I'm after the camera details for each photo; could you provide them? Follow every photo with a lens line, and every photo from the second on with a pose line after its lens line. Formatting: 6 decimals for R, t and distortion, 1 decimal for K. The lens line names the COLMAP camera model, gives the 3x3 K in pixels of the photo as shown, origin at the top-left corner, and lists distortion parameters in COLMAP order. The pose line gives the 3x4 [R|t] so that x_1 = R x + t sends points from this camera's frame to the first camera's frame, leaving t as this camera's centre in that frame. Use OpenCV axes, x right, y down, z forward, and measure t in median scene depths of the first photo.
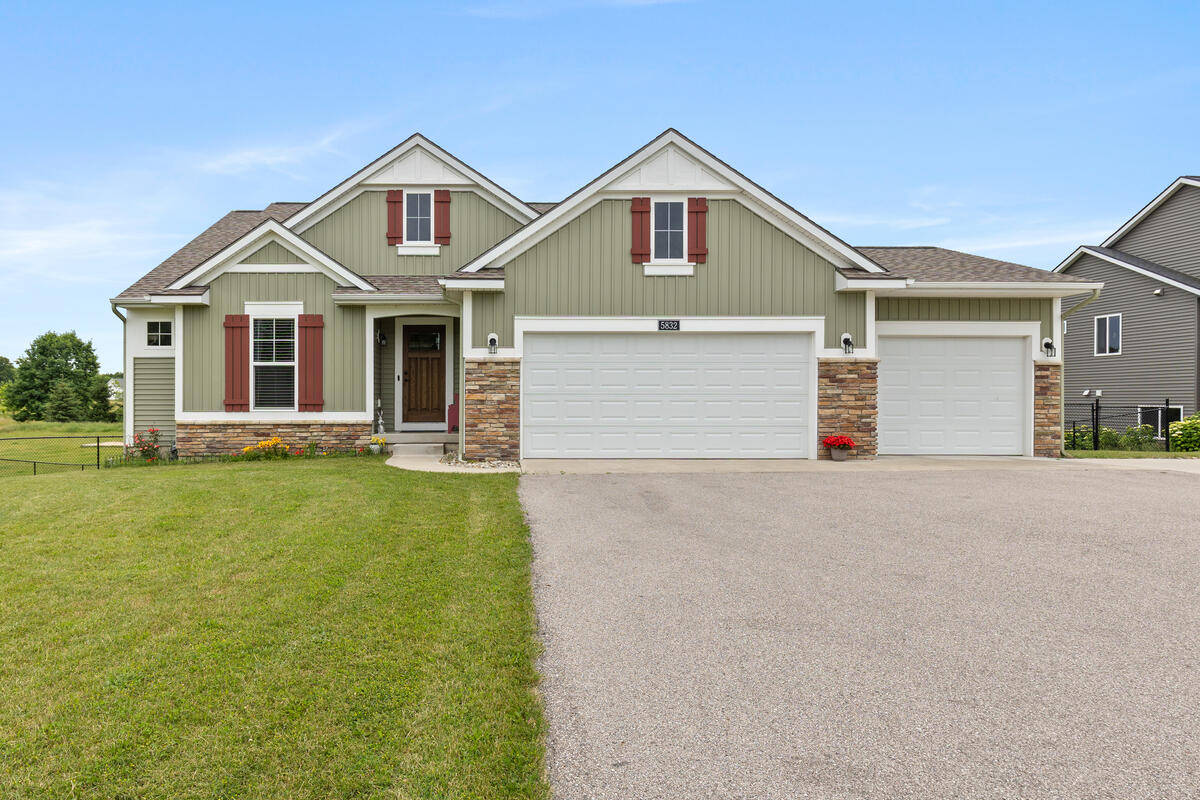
lens RADIAL K [[525.6, 0, 597.9], [0, 525.6, 388.6], [0, 0, 1]] dist [0.001862, 0.000129]
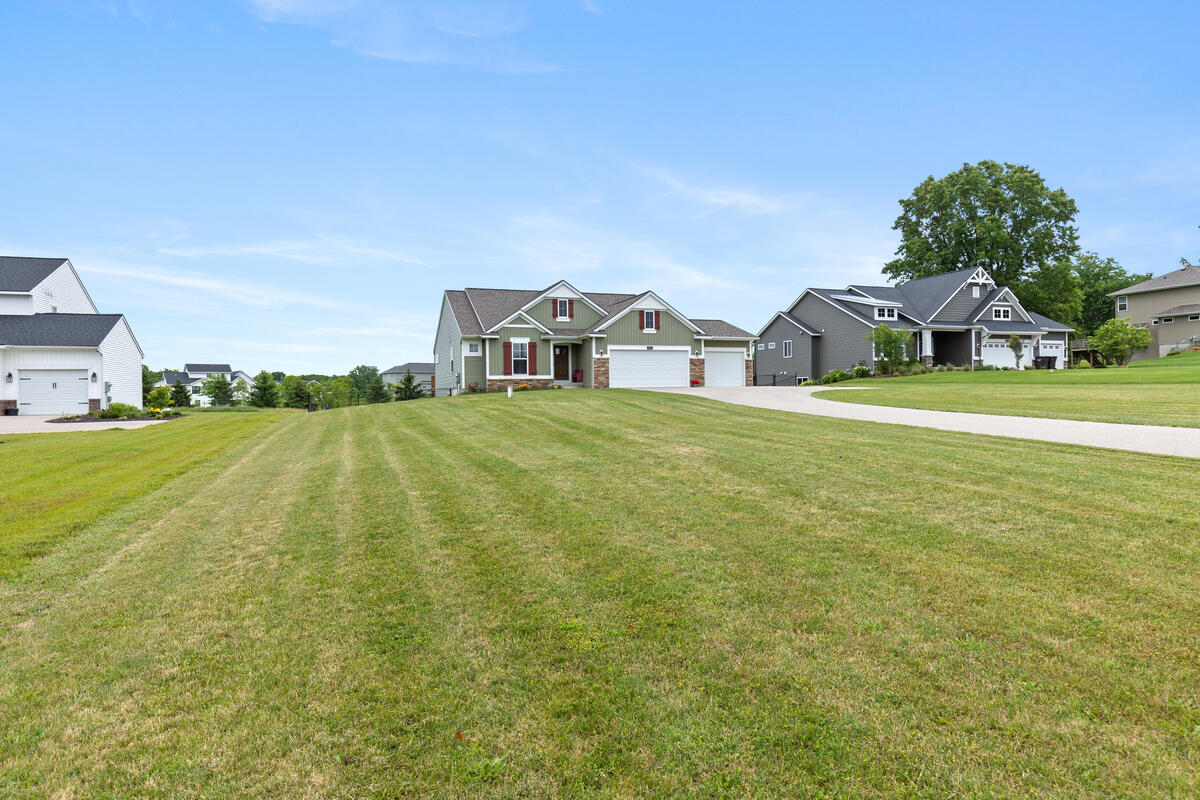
lens RADIAL K [[723.8, 0, 599.2], [0, 723.8, 397.4], [0, 0, 1]] dist [-0.001141, 0.001696]
pose [[0.939235, -0.013331, 0.343016, -1.689929], [0.013526, 0.999907, 0.001824, 0.176106], [-0.343008, 0.002927, 0.939328, -3.112244]]
